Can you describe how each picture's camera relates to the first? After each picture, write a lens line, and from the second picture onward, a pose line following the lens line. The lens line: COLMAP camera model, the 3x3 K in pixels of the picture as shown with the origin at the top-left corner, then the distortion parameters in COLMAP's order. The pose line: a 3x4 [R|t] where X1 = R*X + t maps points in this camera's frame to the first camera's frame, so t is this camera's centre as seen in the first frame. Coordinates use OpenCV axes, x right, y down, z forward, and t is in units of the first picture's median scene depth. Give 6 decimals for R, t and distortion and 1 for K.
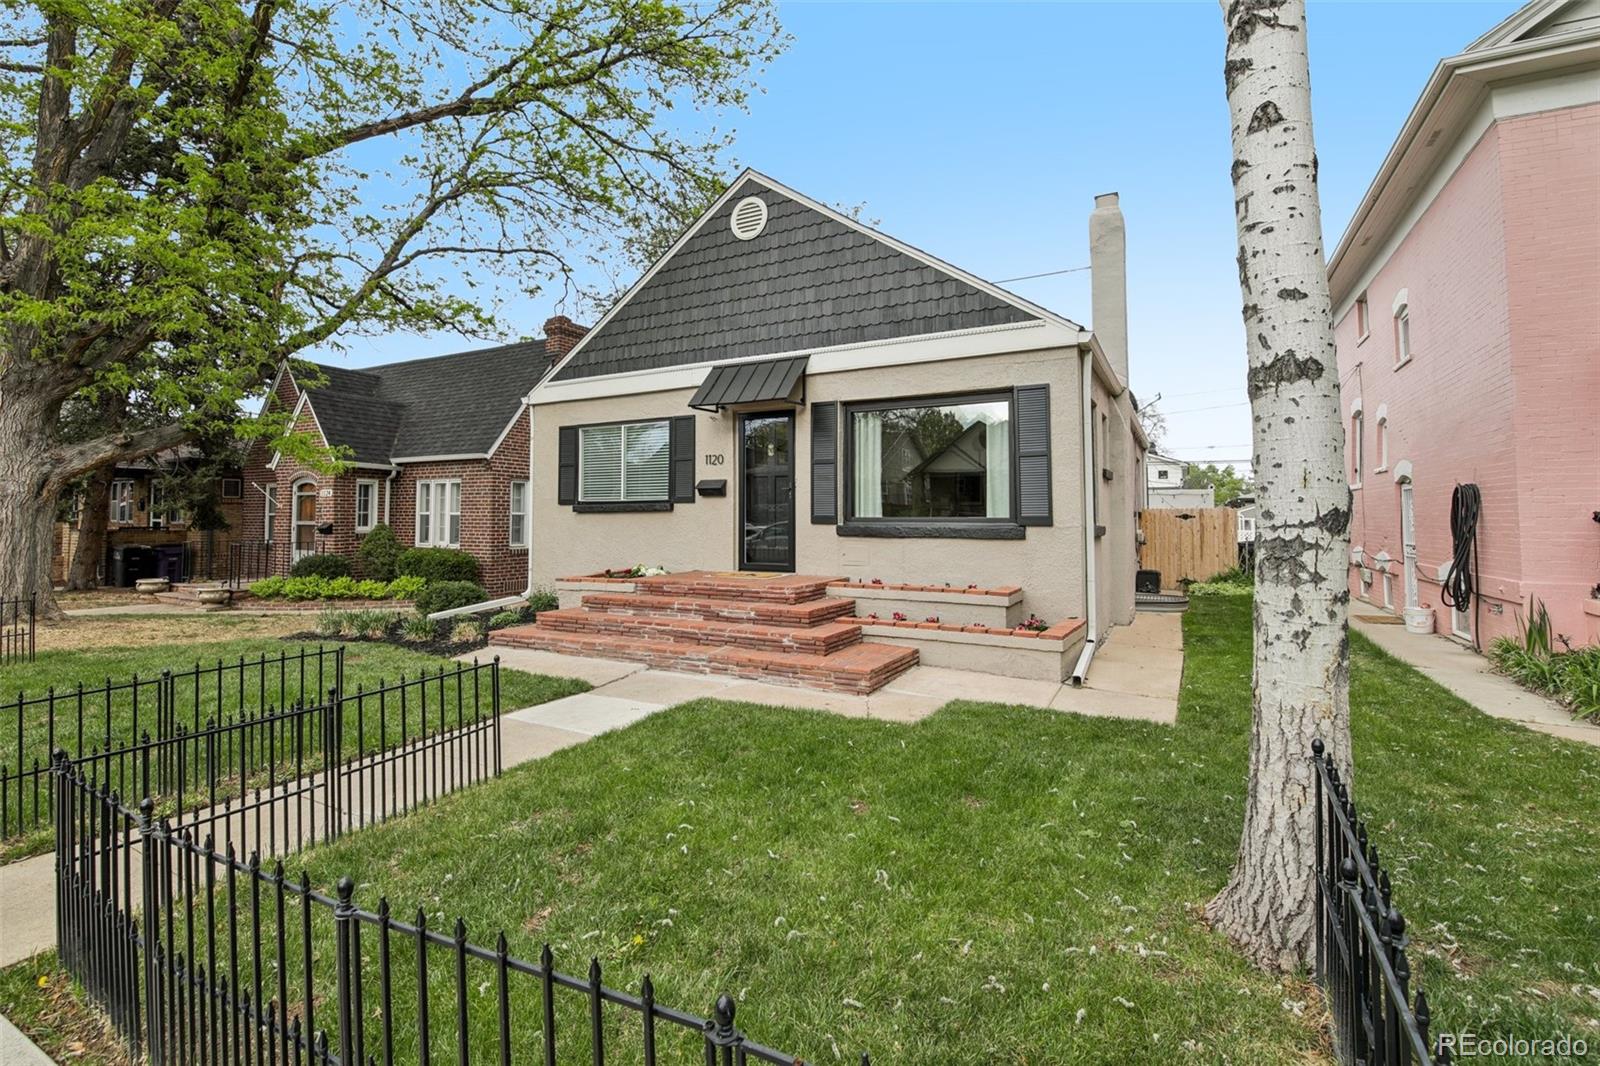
lens RADIAL K [[709.8, 0, 801.6], [0, 709.8, 498.0], [0, 0, 1]] dist [-0.002137, -0.000617]
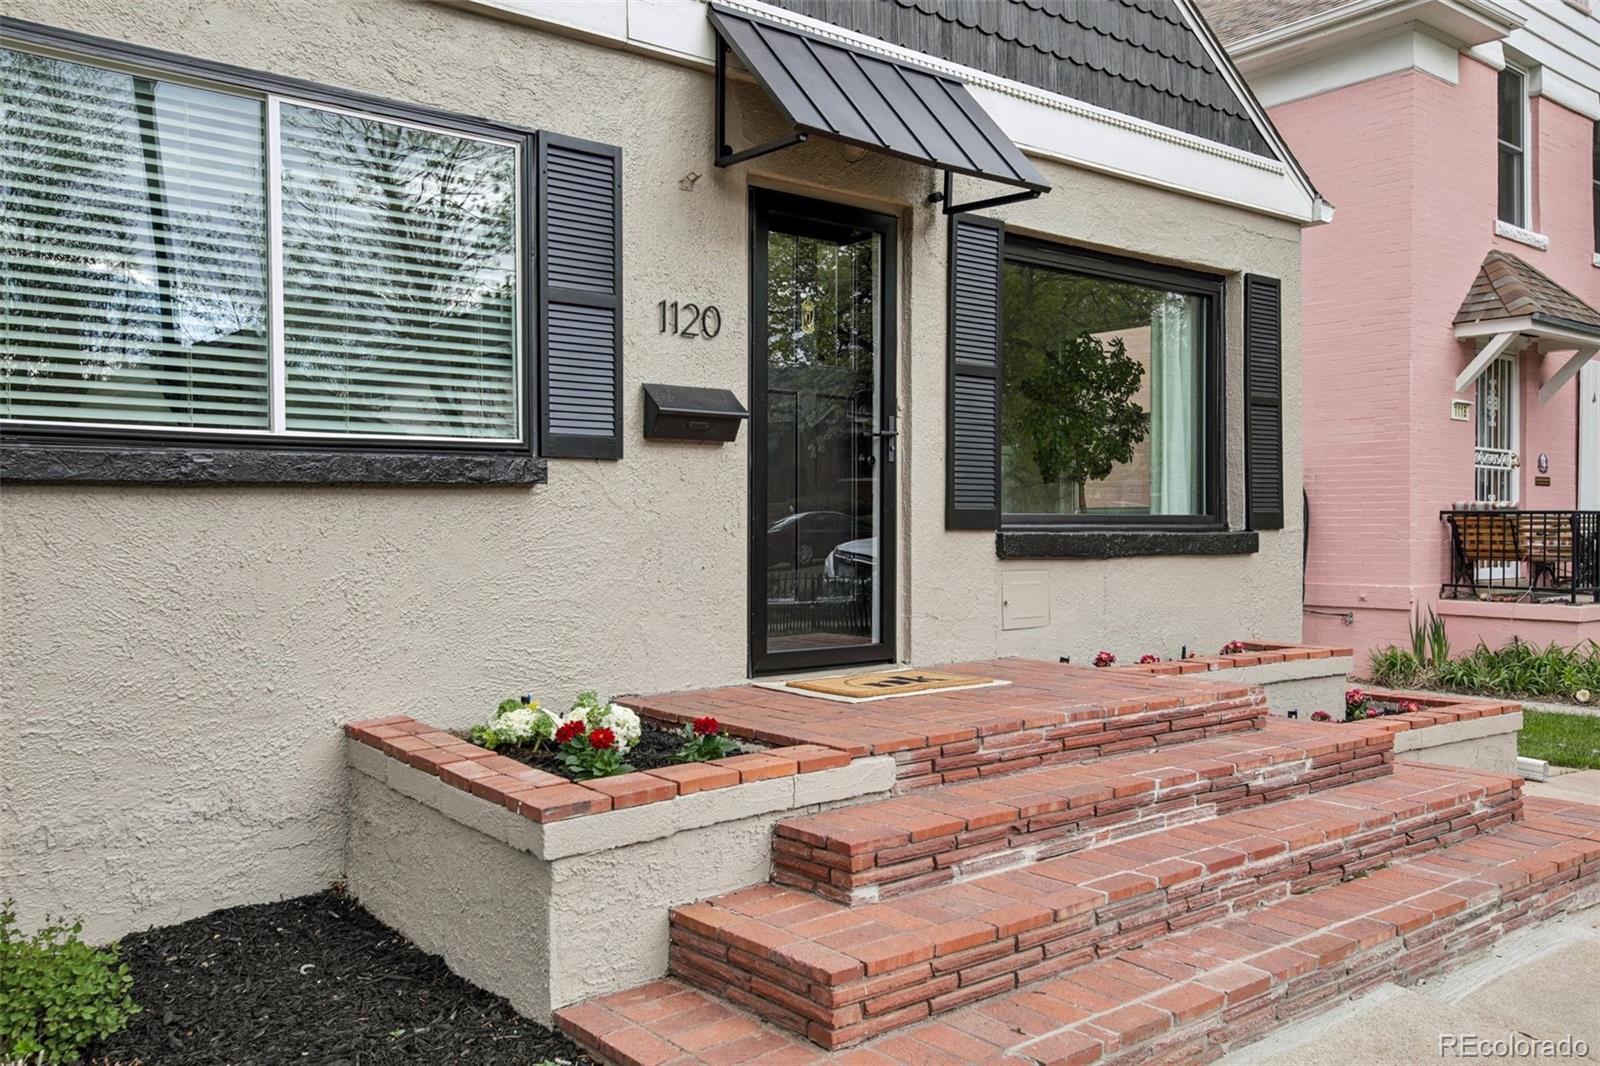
lens RADIAL K [[1319.8, 0, 800.0], [0, 1319.8, 533.0], [0, 0, 1]] dist [0.051379, 0.002305]
pose [[0.388709, -0.009208, 0.921315, -0.637261], [-0.024091, 0.999507, 0.020154, 0.024205], [-0.921046, -0.030029, 0.388295, 0.753248]]
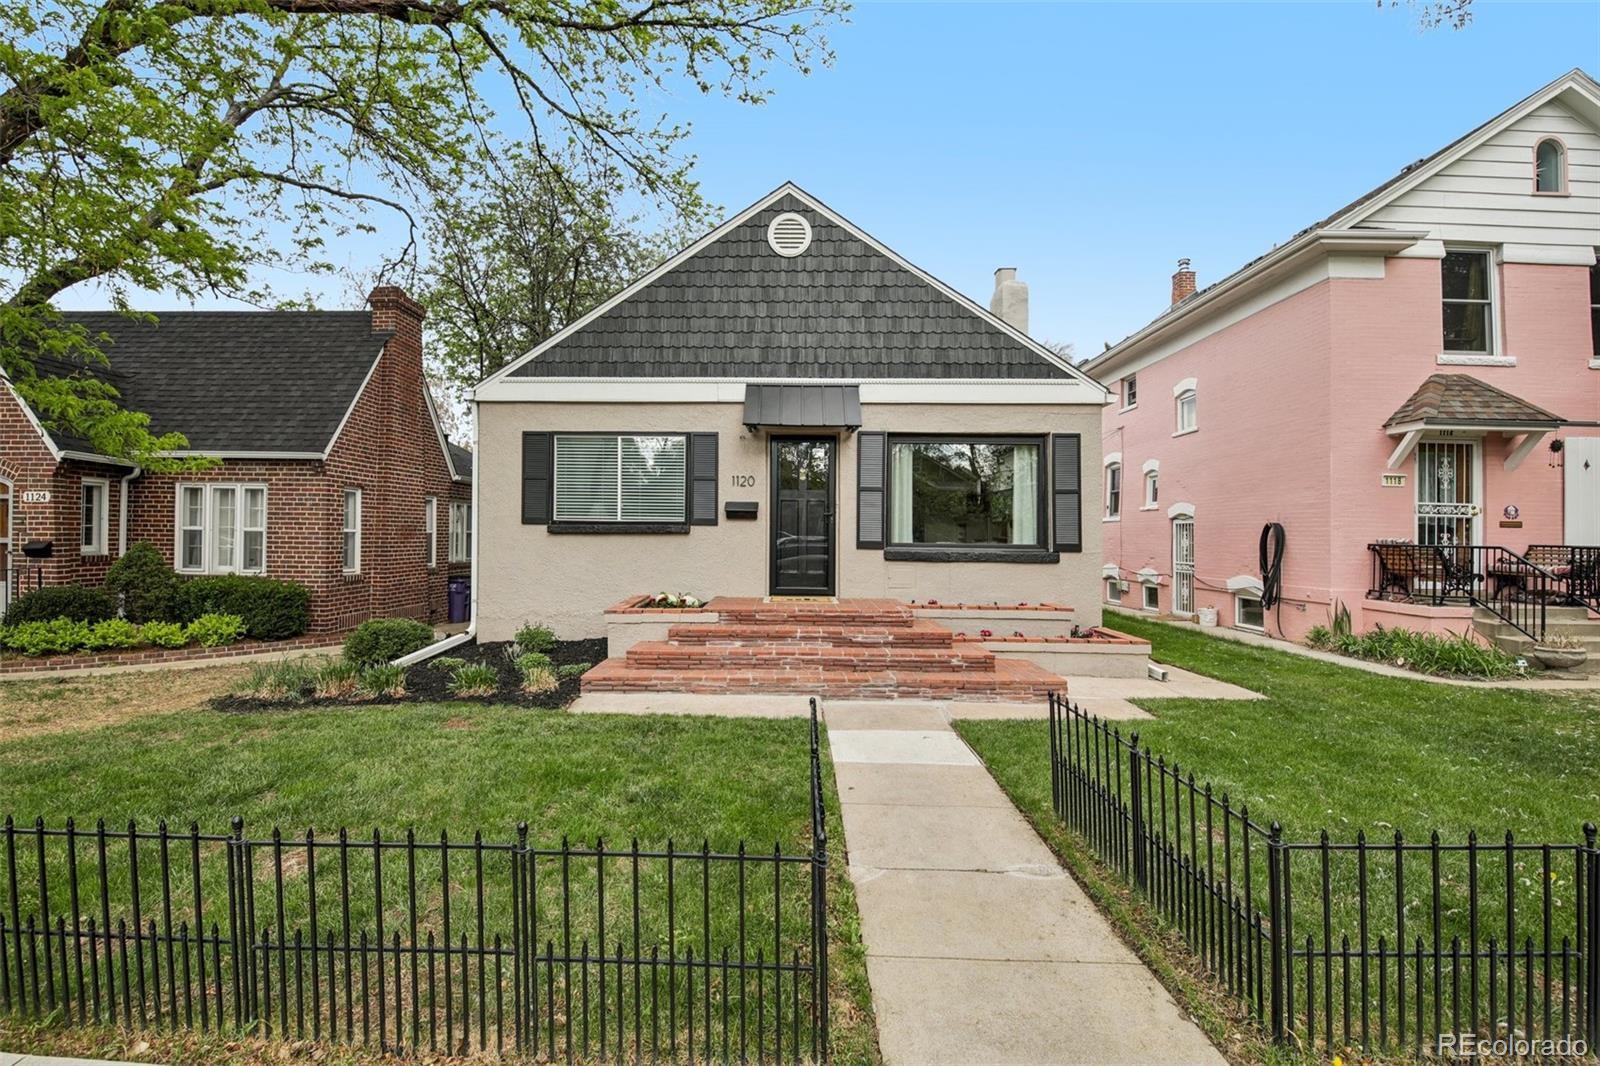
lens RADIAL K [[705.8, 0, 769.2], [0, 705.8, 542.9], [0, 0, 1]] dist [-0.001174, -0.000224]
pose [[0.896687, 0.003614, 0.442651, -0.526735], [-0.023035, 0.998993, 0.038507, -0.008168], [-0.442066, -0.044725, 0.895867, 0.125789]]
